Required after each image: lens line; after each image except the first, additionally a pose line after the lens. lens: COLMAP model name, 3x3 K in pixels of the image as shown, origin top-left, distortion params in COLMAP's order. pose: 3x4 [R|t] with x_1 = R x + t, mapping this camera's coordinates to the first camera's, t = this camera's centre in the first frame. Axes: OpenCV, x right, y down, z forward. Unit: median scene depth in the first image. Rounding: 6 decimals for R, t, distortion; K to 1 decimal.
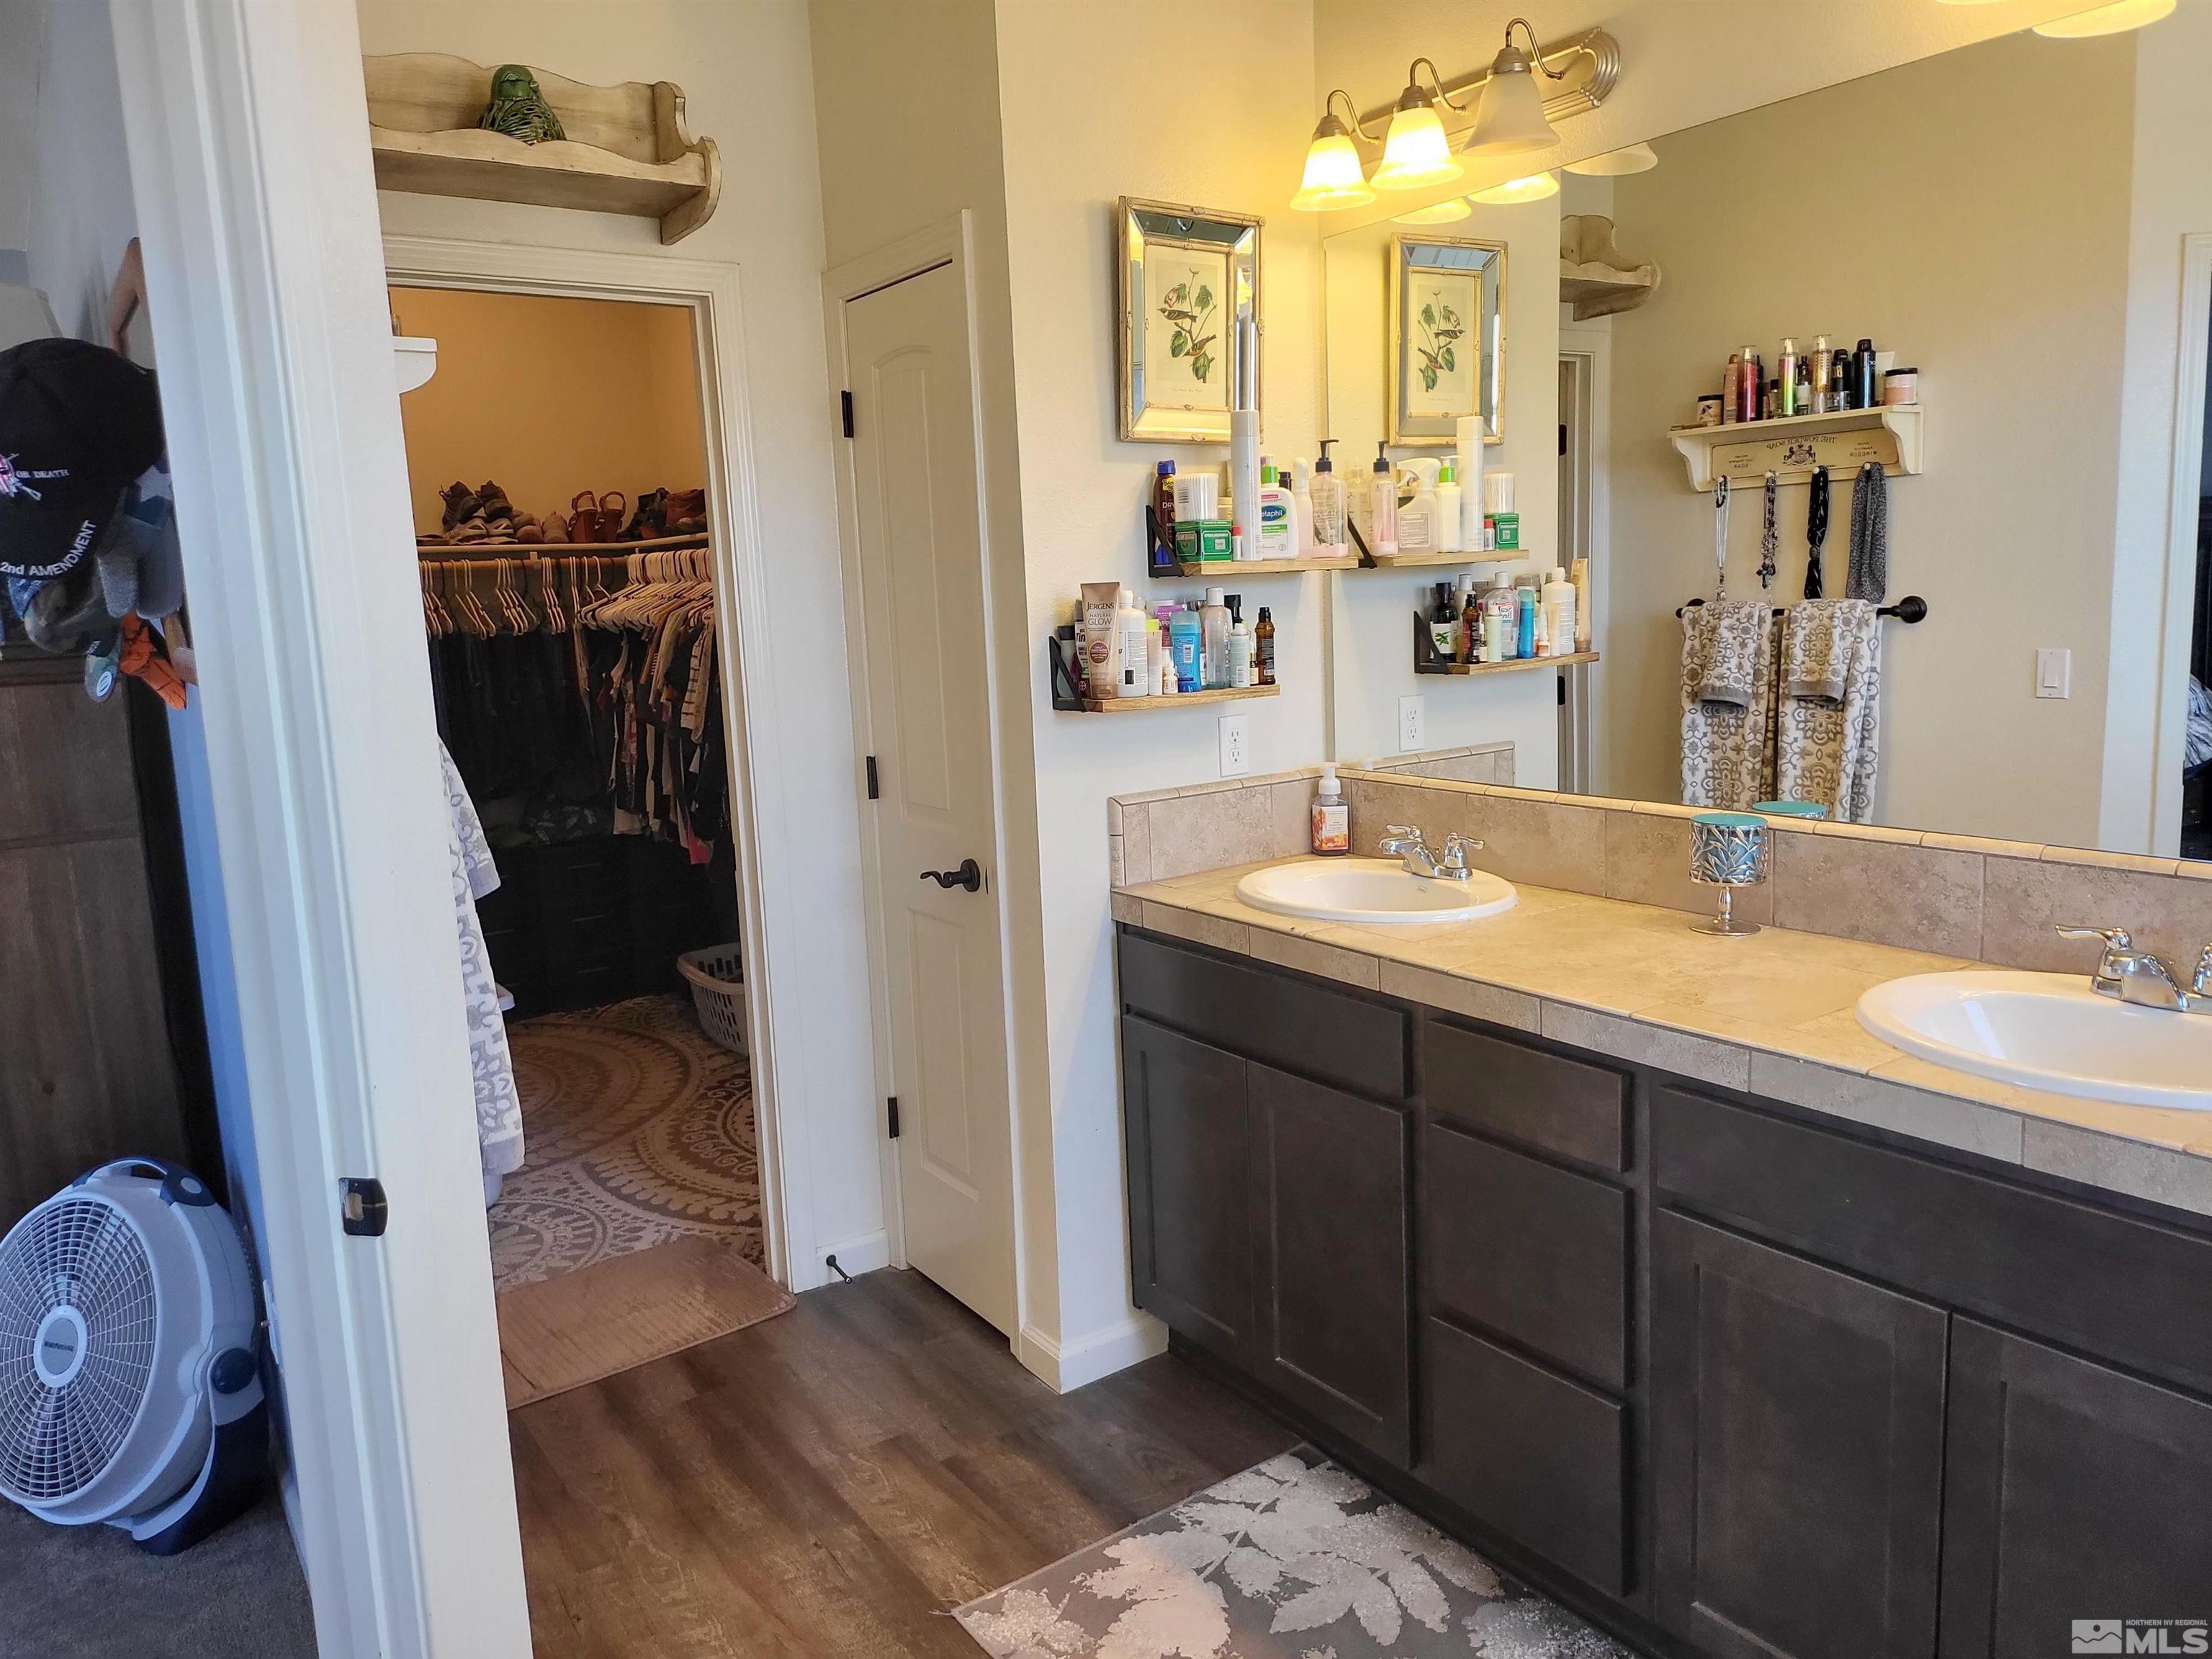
lens RADIAL K [[1548.2, 0, 1099.1], [0, 1548.2, 816.5], [0, 0, 1]] dist [0.037181, -0.028019]
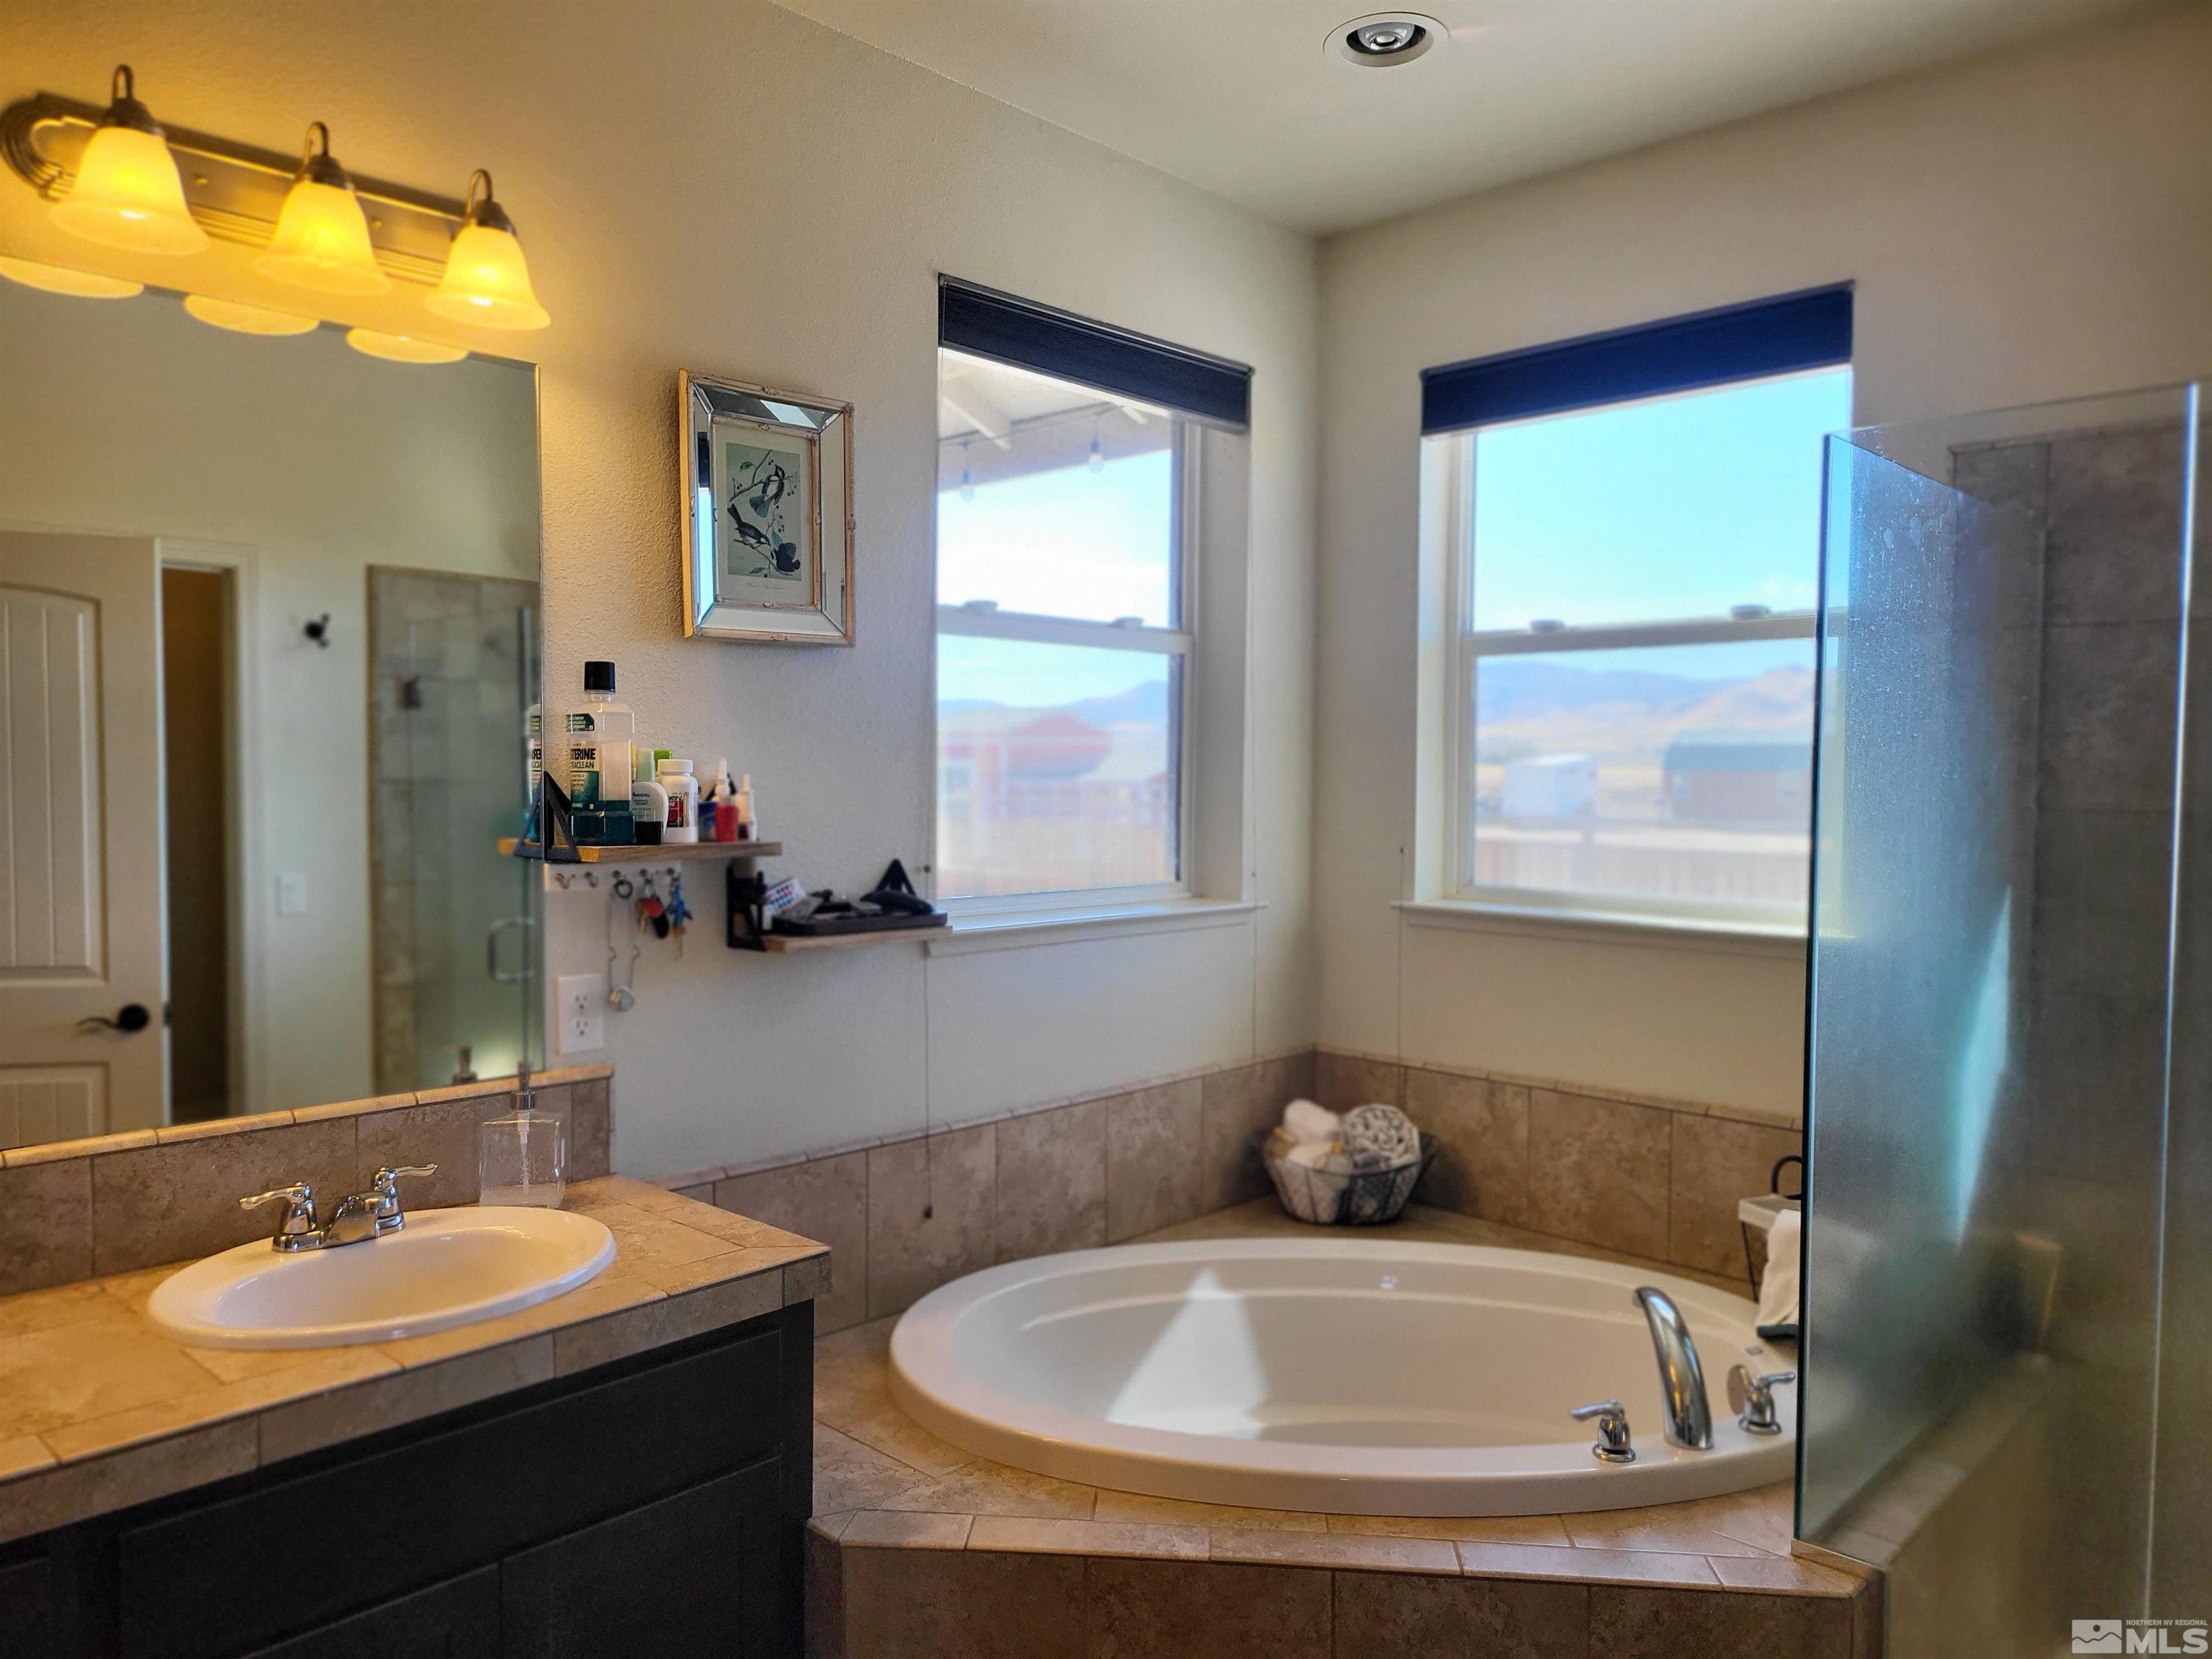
lens RADIAL K [[1548.2, 0, 1101.7], [0, 1548.2, 838.1], [0, 0, 1]] dist [0.037181, -0.028019]
pose [[-0.186983, 0.004868, 0.982351, -0.438387], [0.160991, 0.986620, 0.025754, -0.090400], [-0.969082, 0.162965, -0.185265, 0.643009]]
